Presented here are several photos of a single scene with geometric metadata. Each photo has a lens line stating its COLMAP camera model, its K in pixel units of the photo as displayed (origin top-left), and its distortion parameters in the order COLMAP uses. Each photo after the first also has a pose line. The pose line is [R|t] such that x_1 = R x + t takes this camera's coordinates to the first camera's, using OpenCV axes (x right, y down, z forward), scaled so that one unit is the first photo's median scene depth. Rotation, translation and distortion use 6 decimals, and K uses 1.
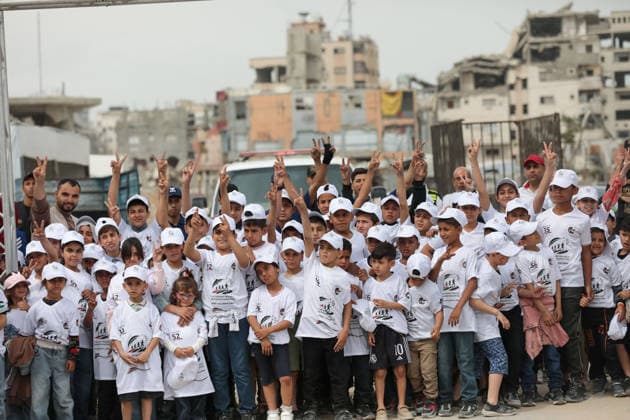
lens RADIAL K [[2475.2, 0, 312.4], [0, 2475.2, 207.0], [0, 0, 1]] dist [0.398816, 0.000000]
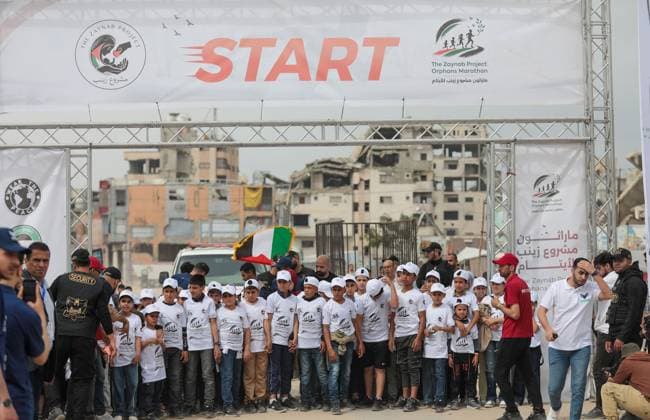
lens RADIAL K [[3372.7, 0, 327.9], [0, 3372.7, 211.6], [0, 0, 1]] dist [1.073851, 0.000000]
pose [[0.995153, 0.039158, 0.090202, -0.072578], [-0.036189, 0.998755, -0.034323, 0.016888], [-0.091434, 0.030892, 0.995332, -0.547837]]
